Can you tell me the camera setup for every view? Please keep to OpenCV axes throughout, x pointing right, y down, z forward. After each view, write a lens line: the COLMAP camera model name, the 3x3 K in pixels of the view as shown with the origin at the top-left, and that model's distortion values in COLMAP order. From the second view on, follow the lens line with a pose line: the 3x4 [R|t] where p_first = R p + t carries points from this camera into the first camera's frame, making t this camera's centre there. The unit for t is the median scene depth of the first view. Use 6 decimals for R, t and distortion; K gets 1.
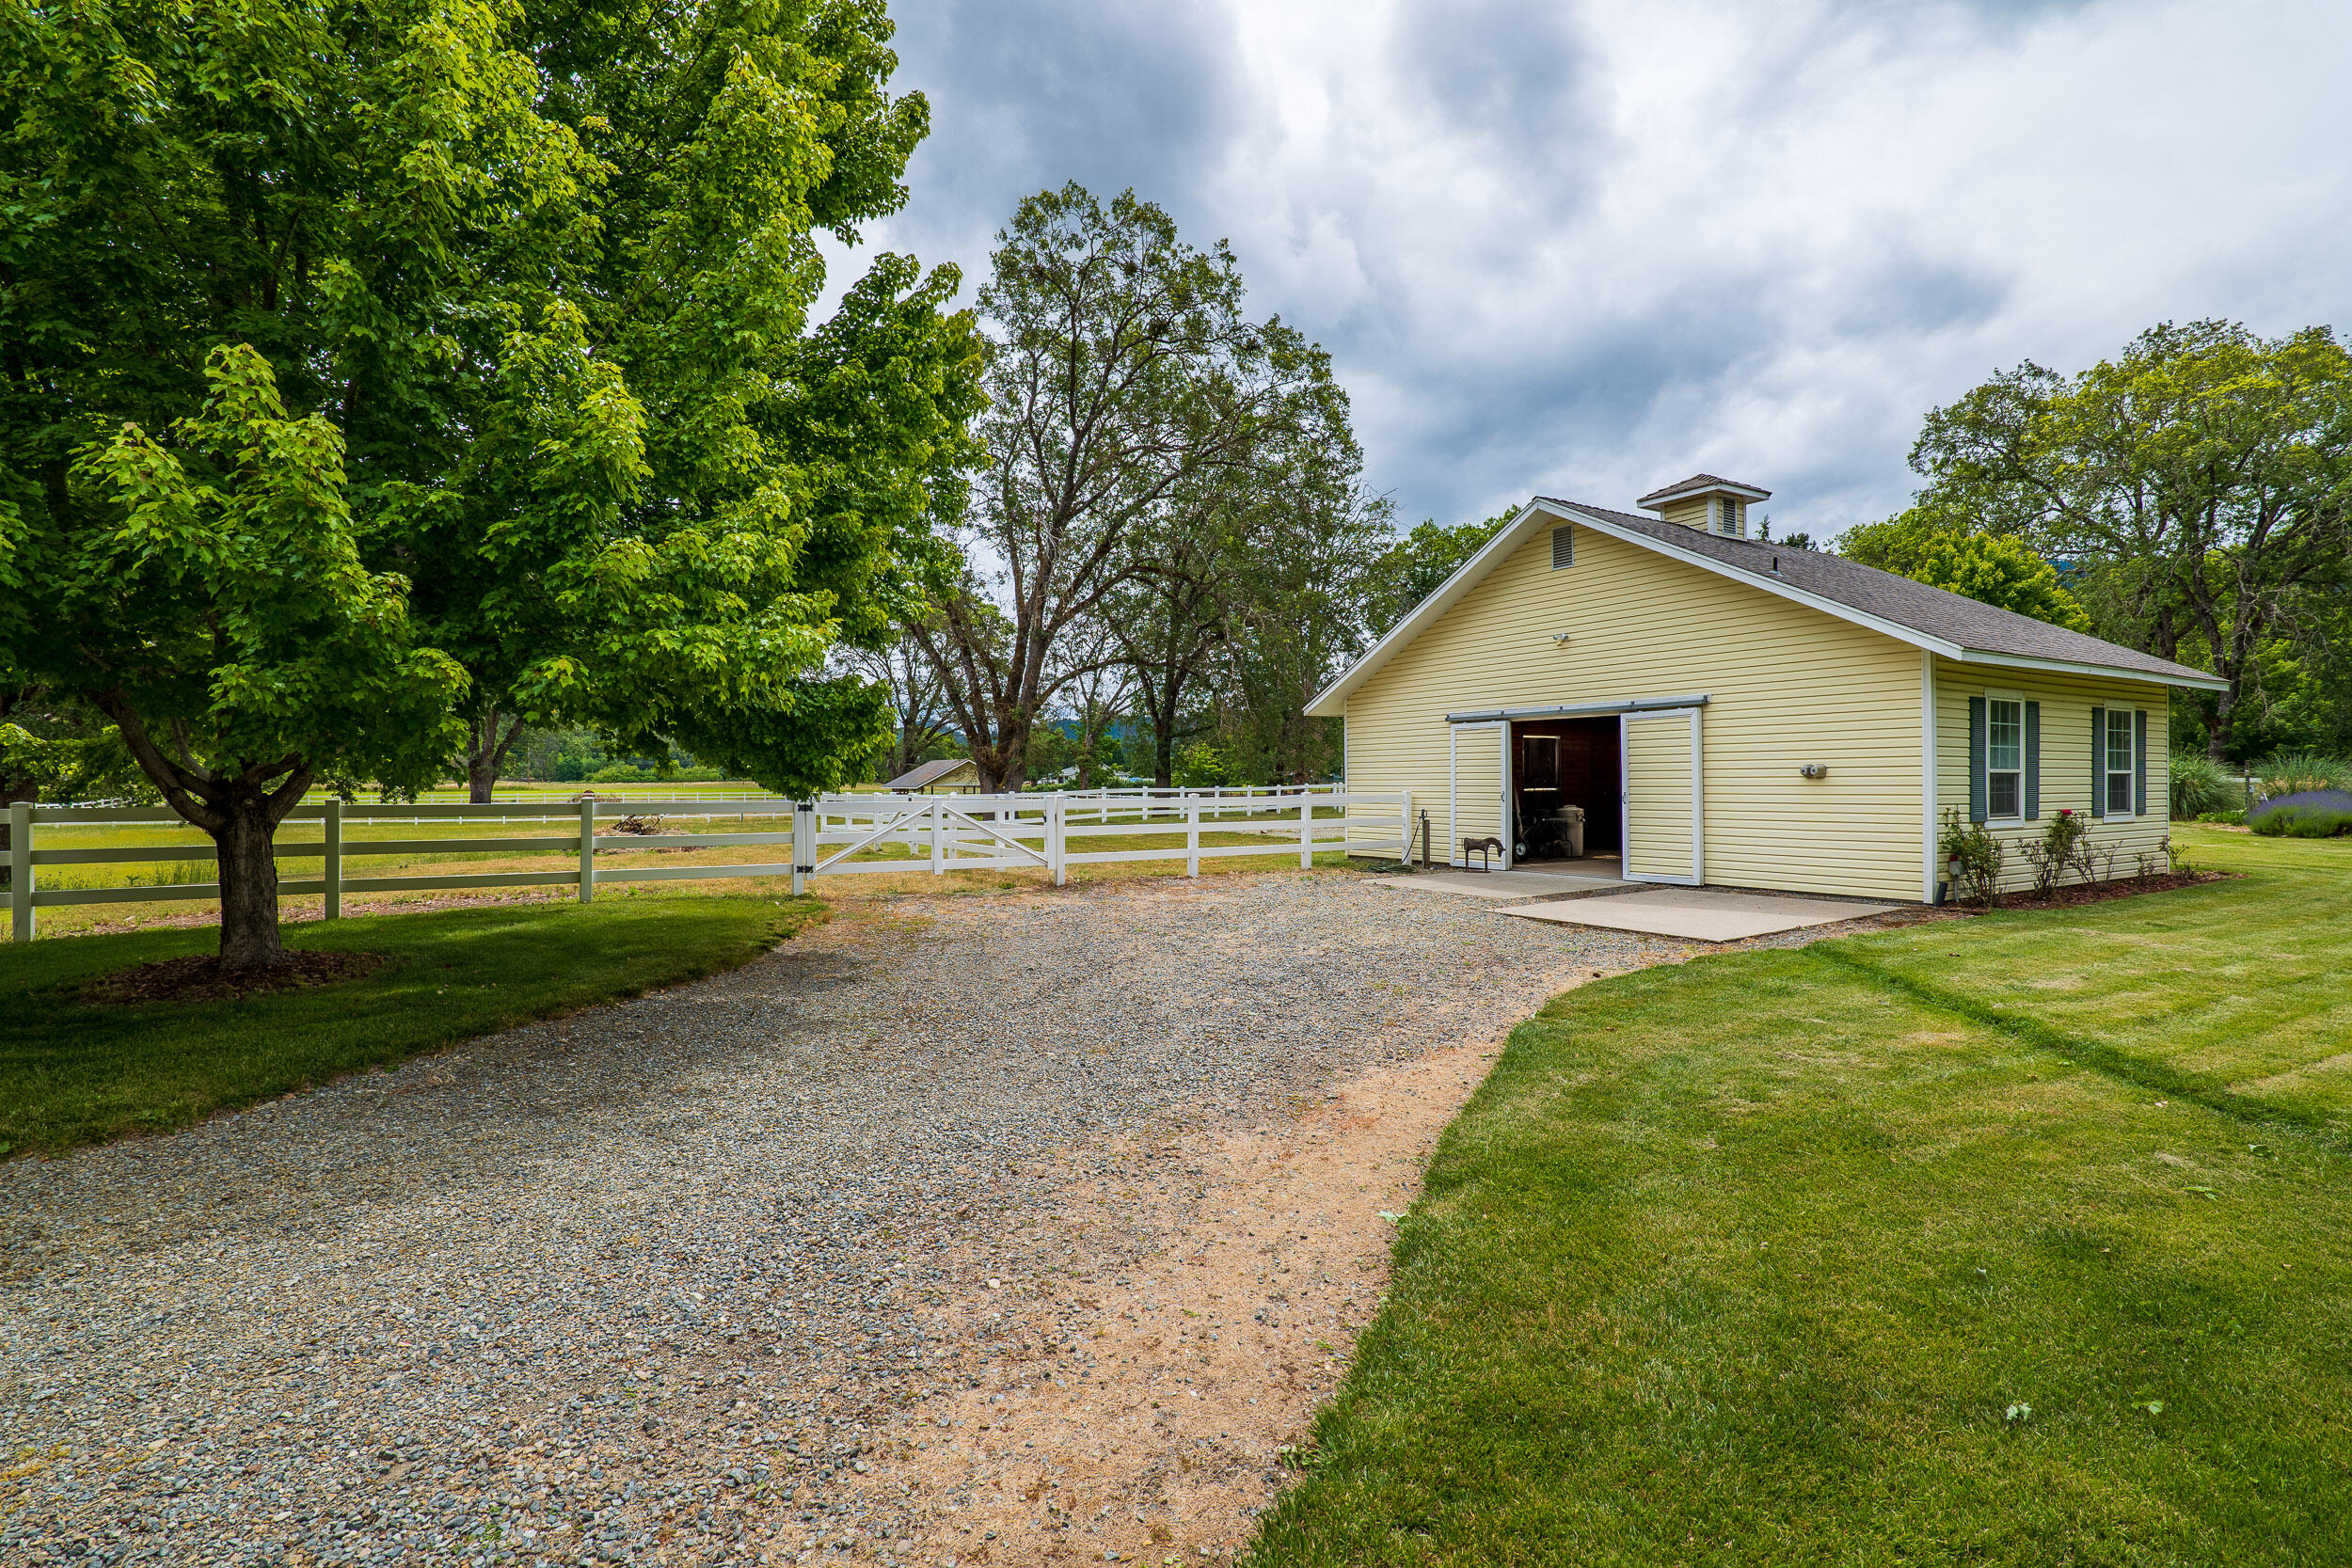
lens RADIAL K [[1119.9, 0, 1178.8], [0, 1119.9, 780.3], [0, 0, 1]] dist [-0.005411, -0.000446]
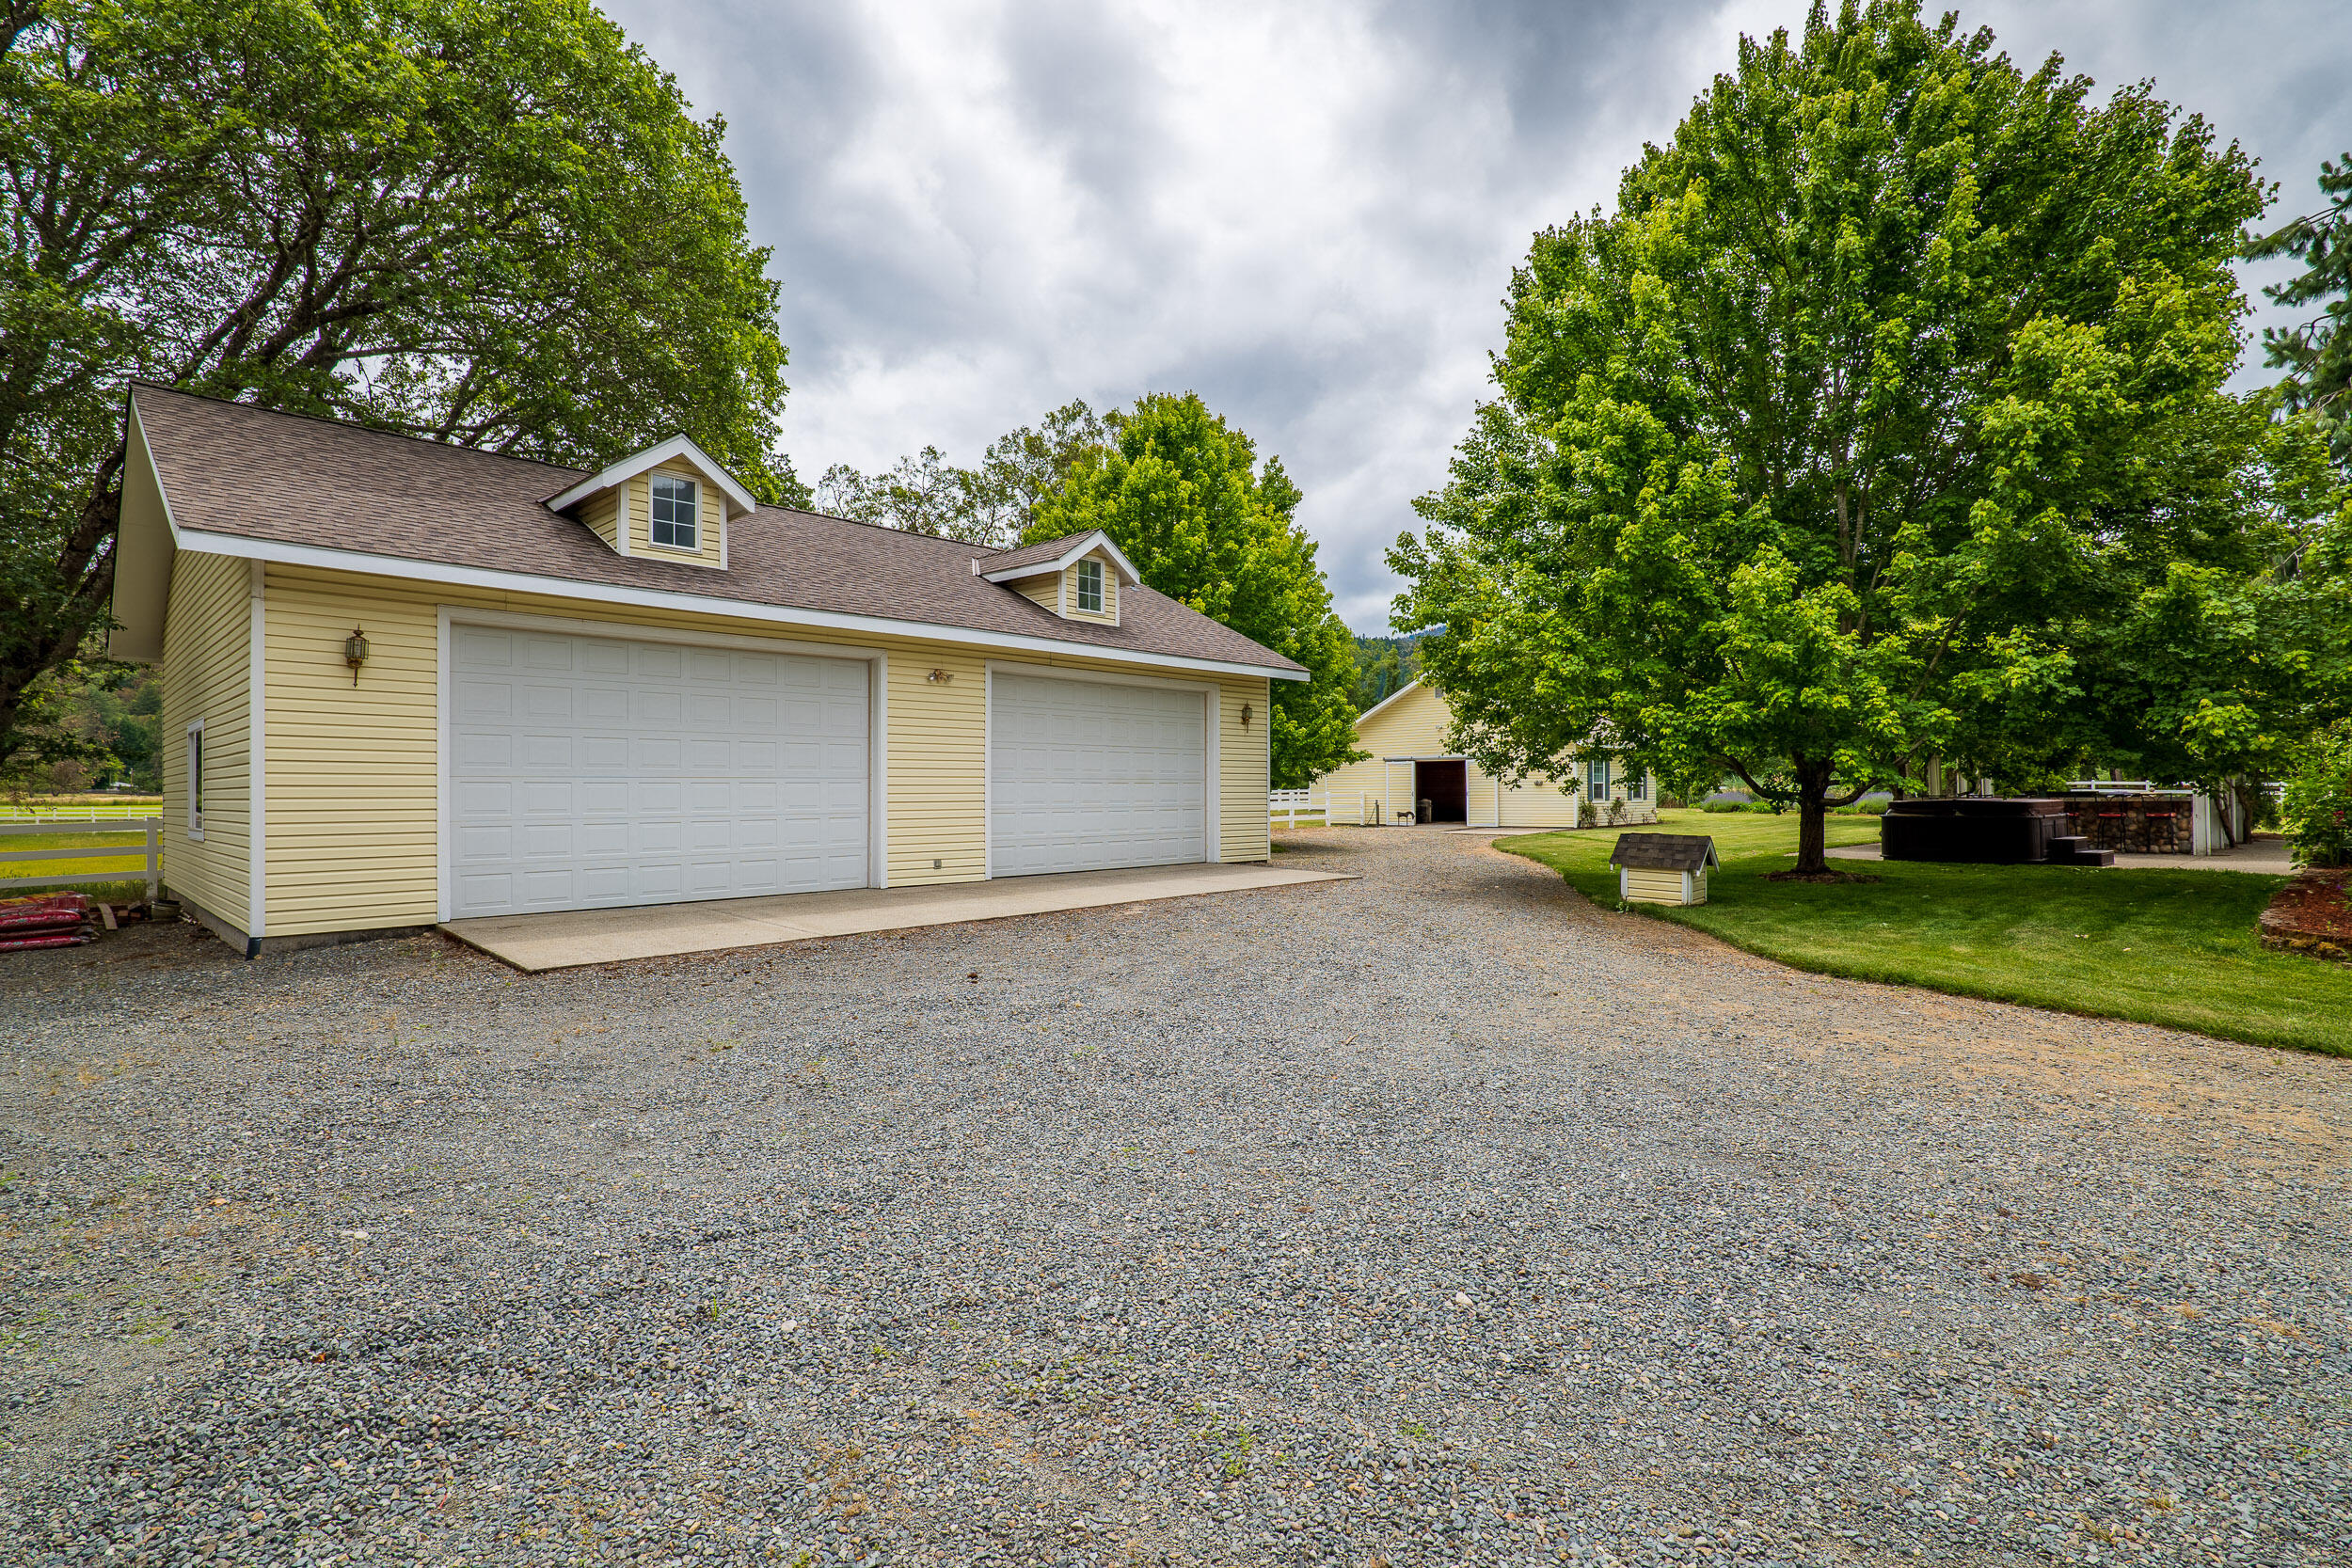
lens RADIAL K [[1119.9, 0, 1175.3], [0, 1119.9, 786.5], [0, 0, 1]] dist [-0.005411, -0.000446]
pose [[0.967231, 0.000607, 0.253896, -0.777743], [0.001286, 0.999973, -0.007288, 0.014675], [-0.253894, 0.007376, 0.967204, -1.122439]]
